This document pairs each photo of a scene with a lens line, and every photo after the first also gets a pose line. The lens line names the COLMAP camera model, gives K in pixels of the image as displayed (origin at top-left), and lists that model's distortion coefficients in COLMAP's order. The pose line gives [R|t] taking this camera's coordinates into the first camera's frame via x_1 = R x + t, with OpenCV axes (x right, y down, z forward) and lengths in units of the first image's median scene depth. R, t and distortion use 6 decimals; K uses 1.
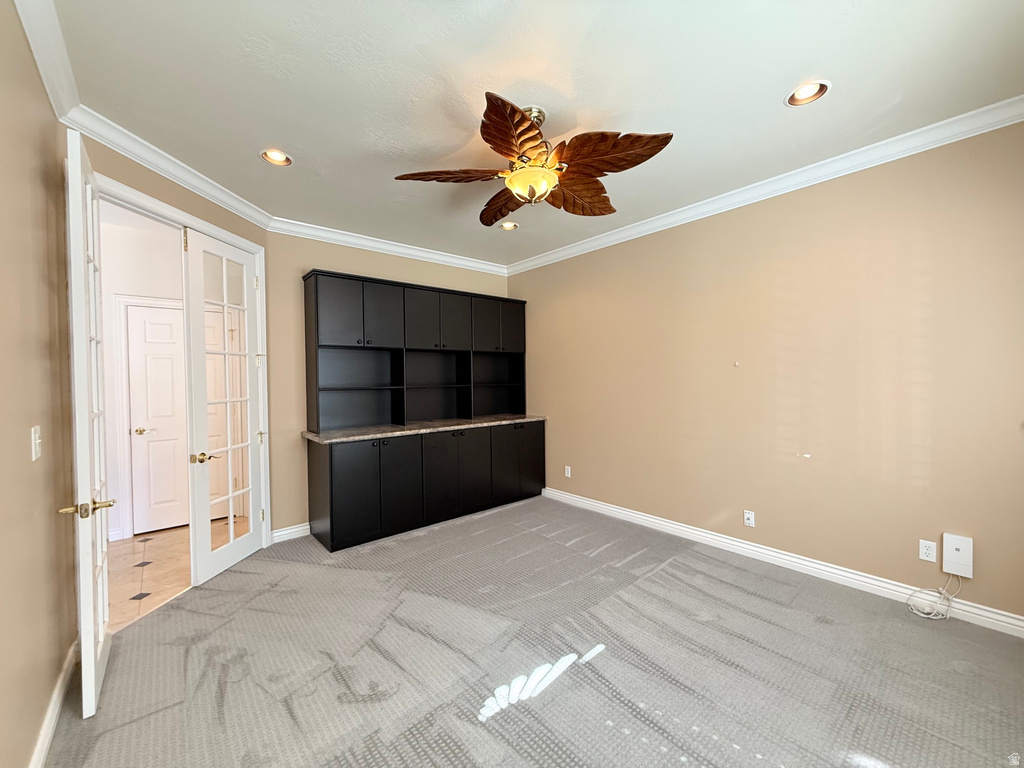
lens RADIAL K [[408.0, 0, 509.1], [0, 408.0, 383.3], [0, 0, 1]] dist [0.000268, 0.000141]
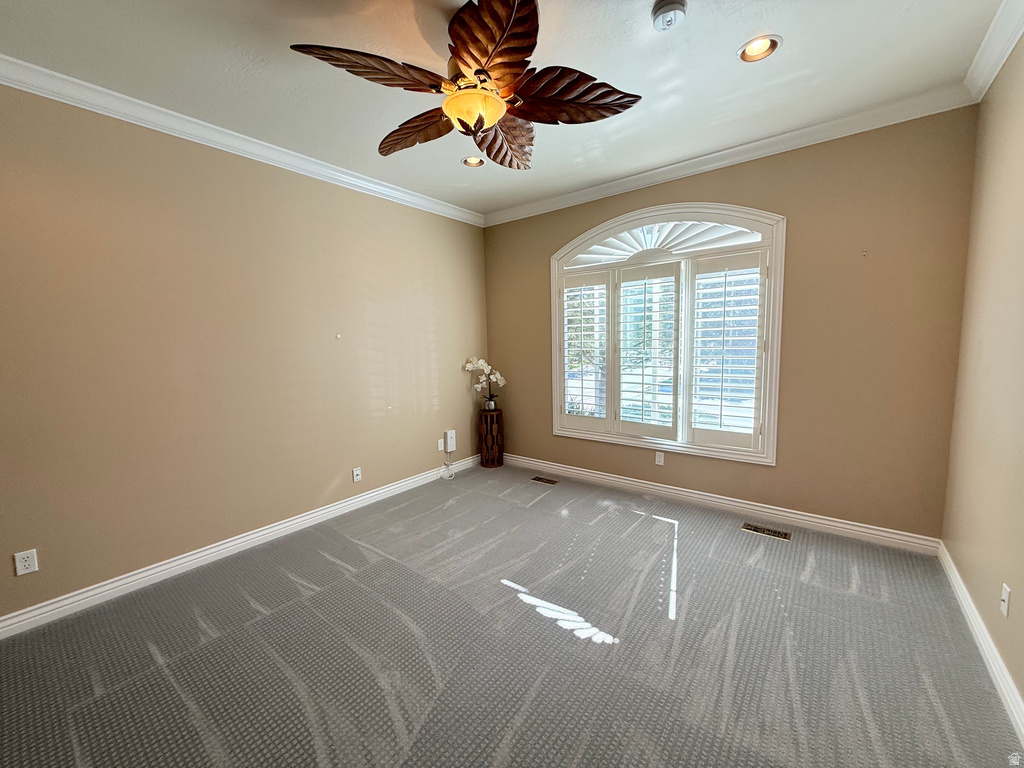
lens RADIAL K [[408.0, 0, 509.1], [0, 408.0, 383.3], [0, 0, 1]] dist [0.000268, 0.000141]
pose [[-0.192822, -0.083901, 0.977640, -0.736659], [0.039076, 0.994891, 0.093088, -0.008857], [-0.980455, 0.056152, -0.188558, 1.018812]]
